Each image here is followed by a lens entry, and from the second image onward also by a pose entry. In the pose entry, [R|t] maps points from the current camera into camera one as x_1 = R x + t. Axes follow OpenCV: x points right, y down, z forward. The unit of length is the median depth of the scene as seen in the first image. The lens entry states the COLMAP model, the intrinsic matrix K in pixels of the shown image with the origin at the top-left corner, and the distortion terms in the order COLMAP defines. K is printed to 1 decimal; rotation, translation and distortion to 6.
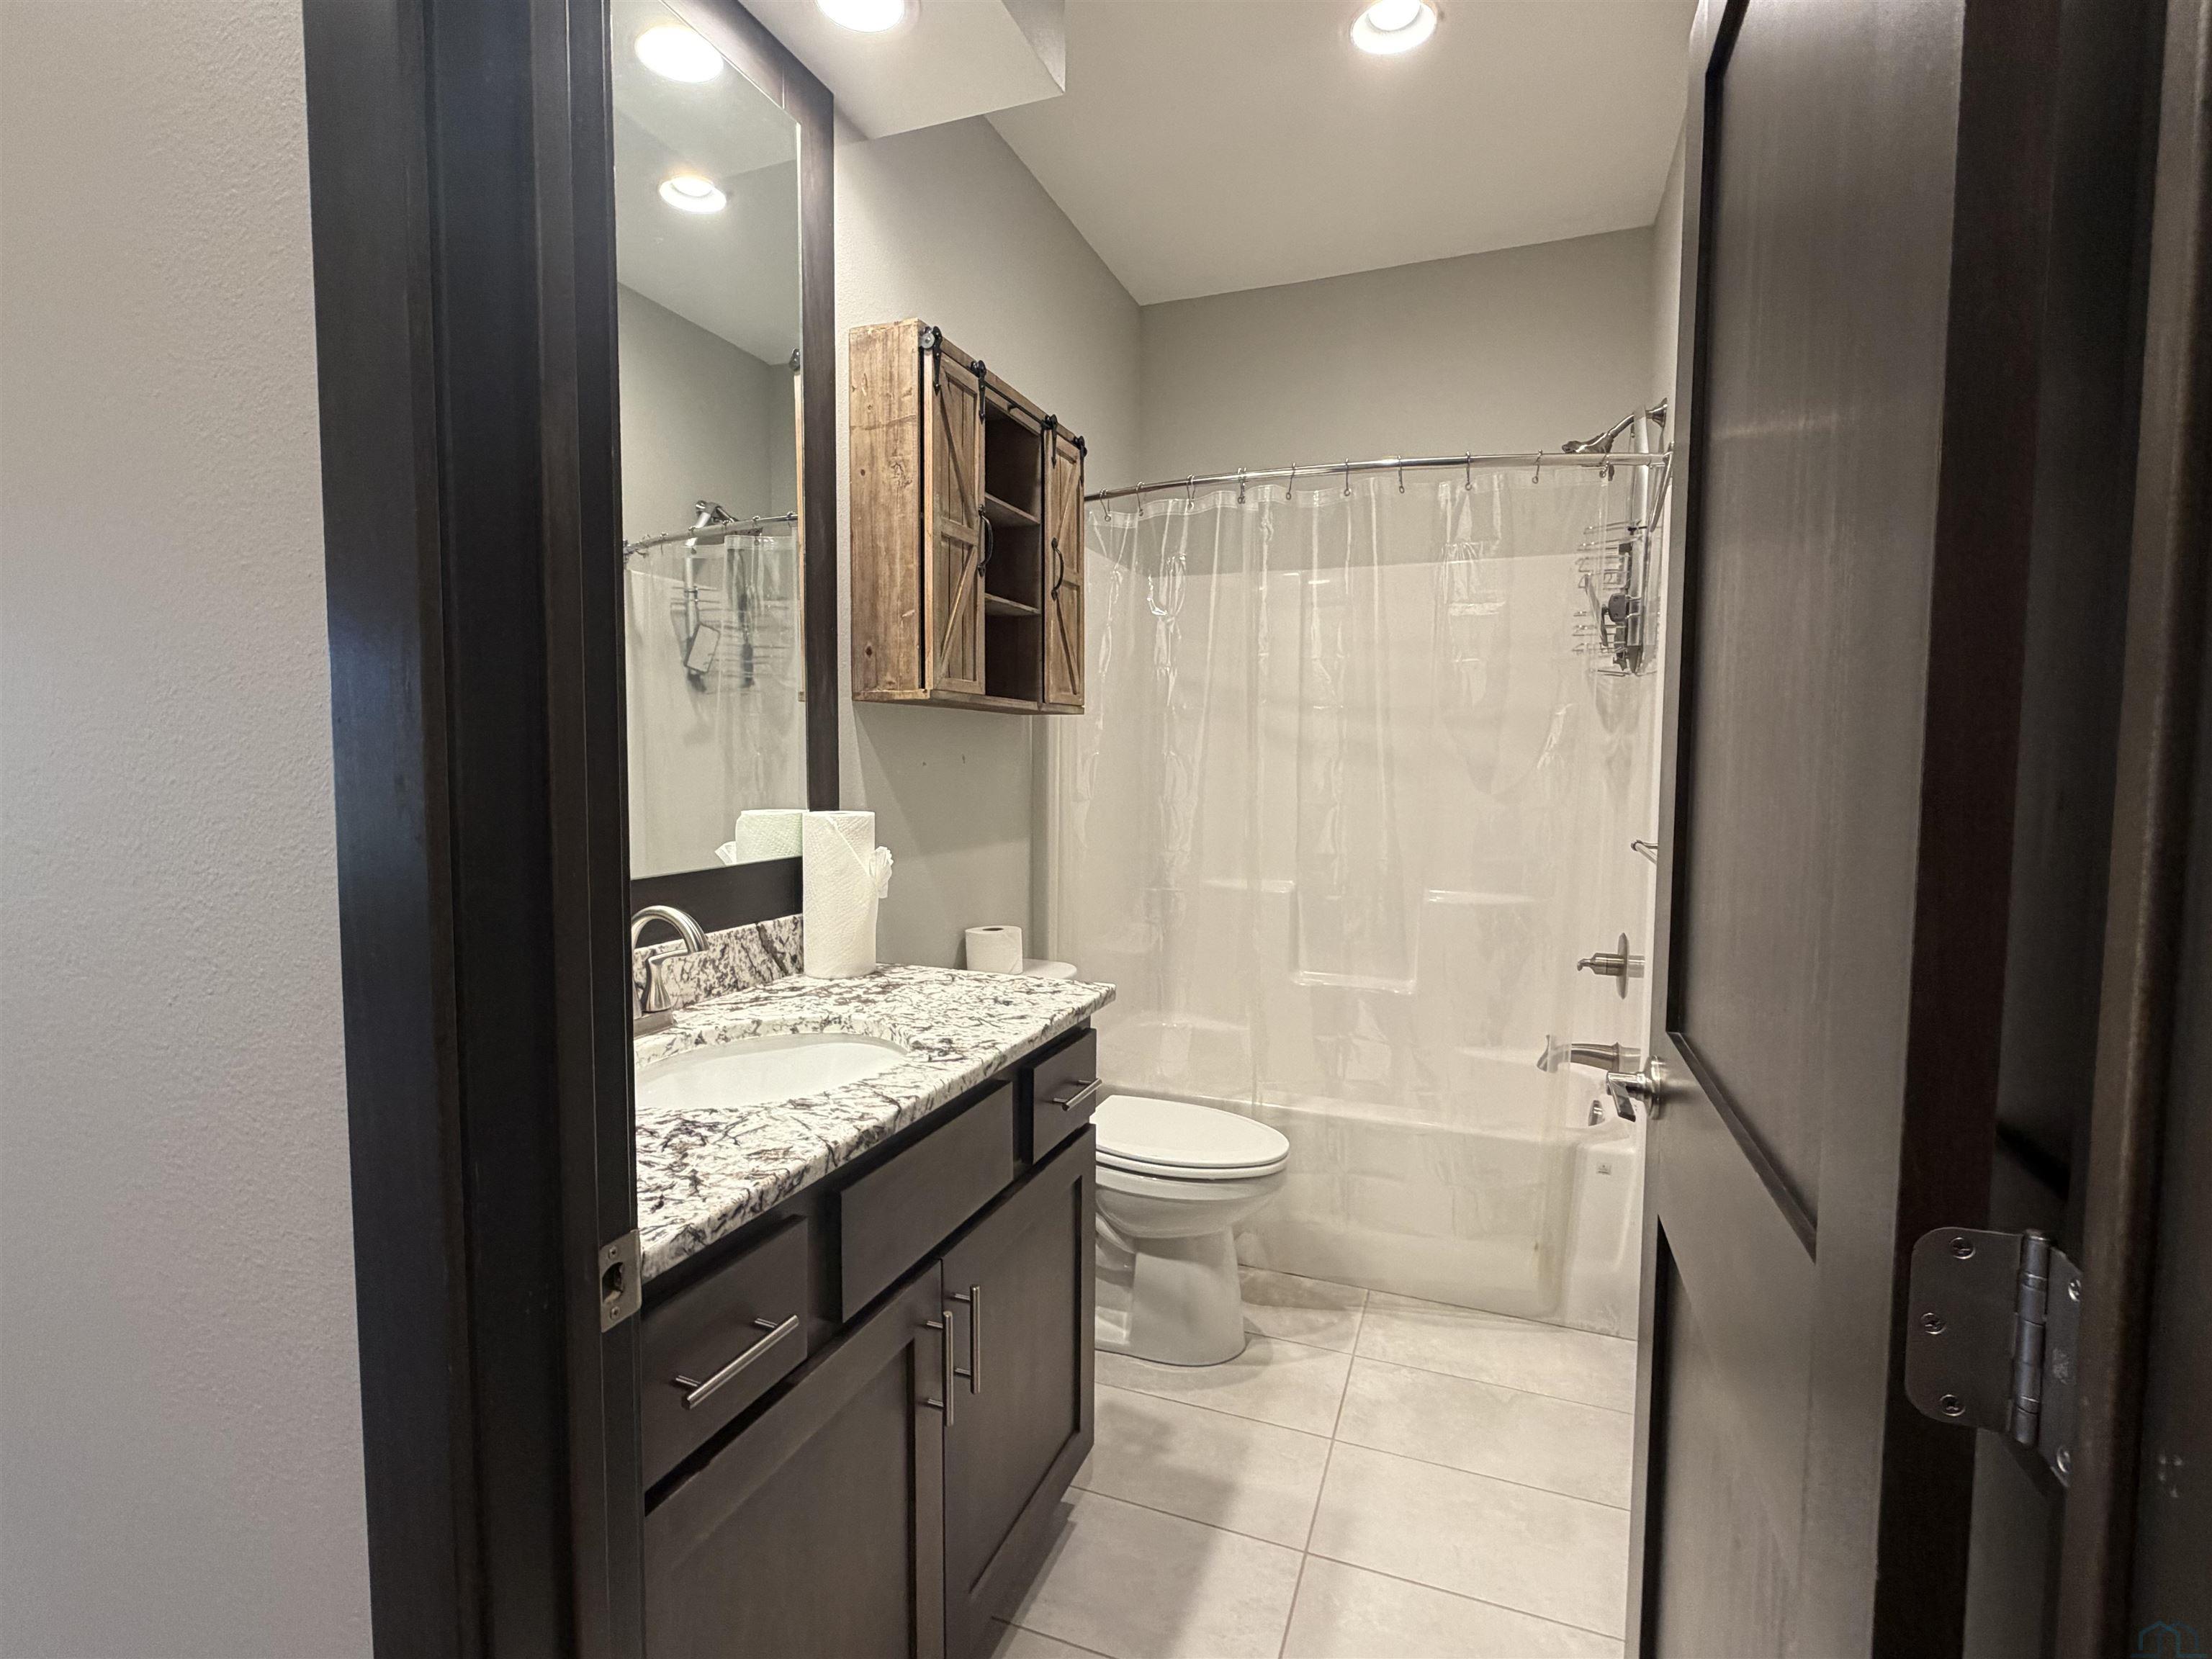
lens RADIAL K [[1035.7, 0, 1106.0], [0, 1035.7, 829.5], [0, 0, 1]] dist [0.000515, -0.000007]
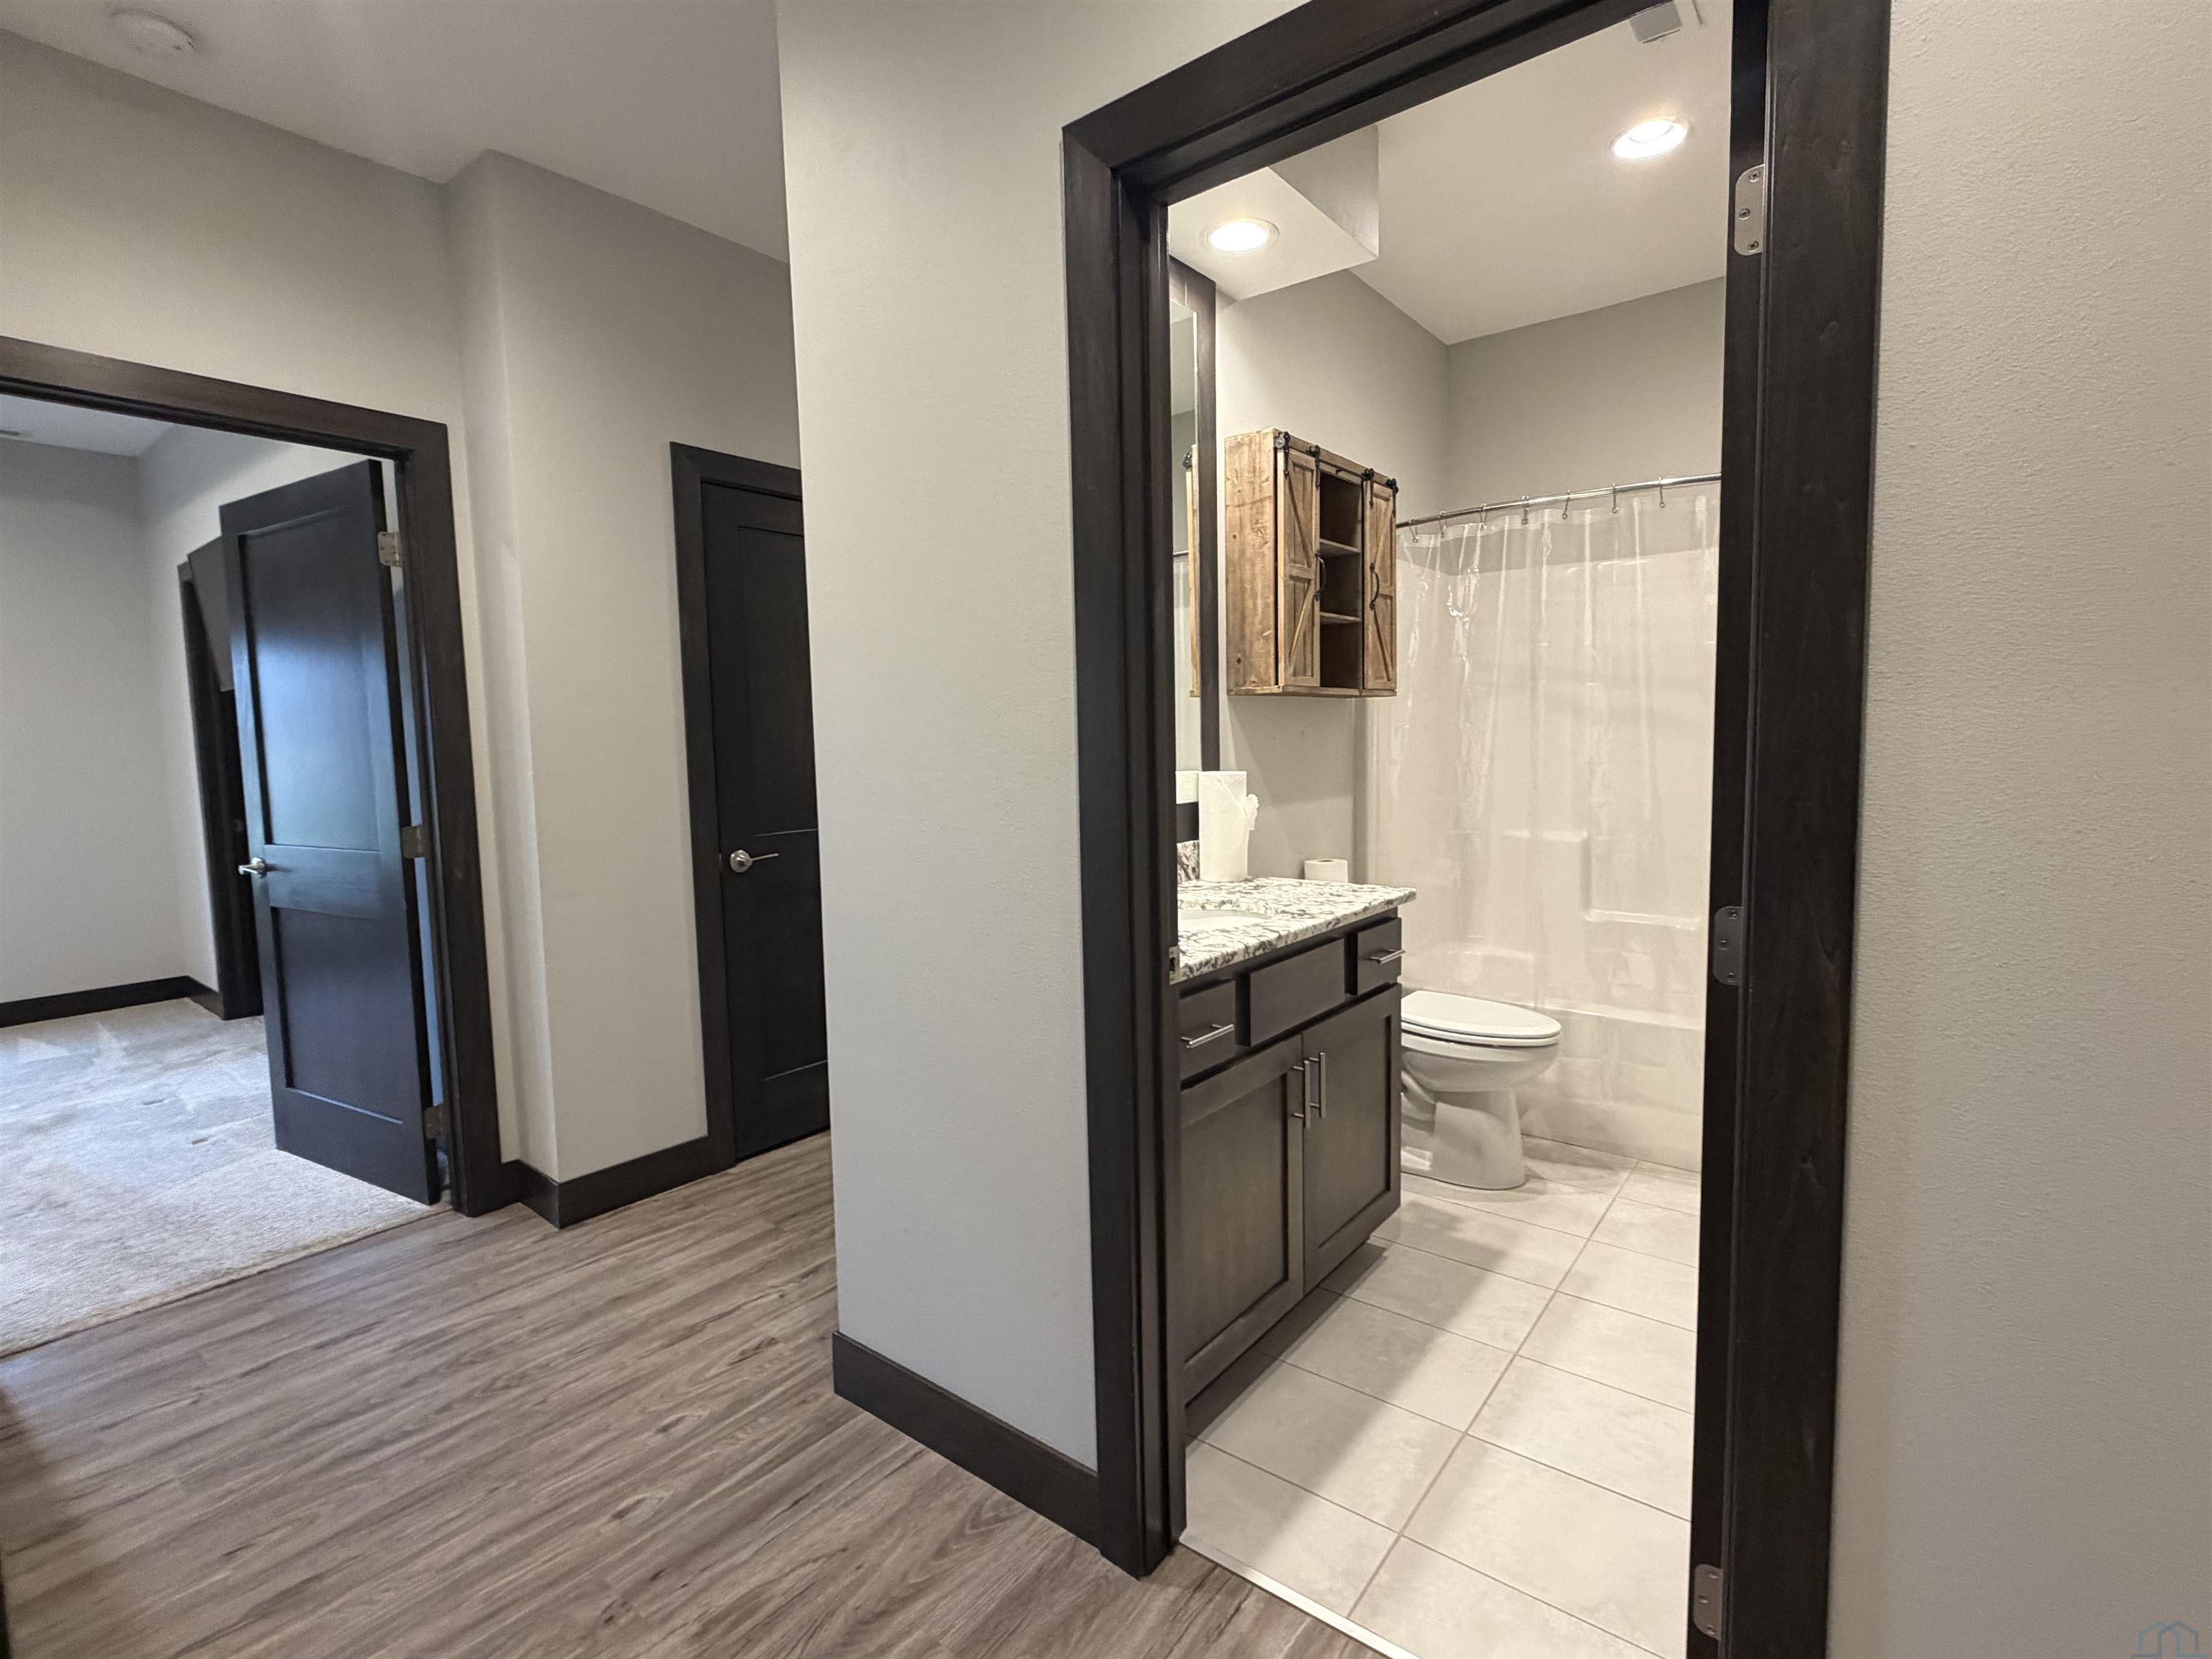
lens RADIAL K [[1035.7, 0, 1106.0], [0, 1035.7, 829.5], [0, 0, 1]] dist [0.000515, -0.000007]
pose [[0.954084, -0.000258, -0.299540, 0.026137], [0.007429, 0.999712, 0.022803, 0.028513], [0.299448, -0.023981, 0.953811, -0.435722]]
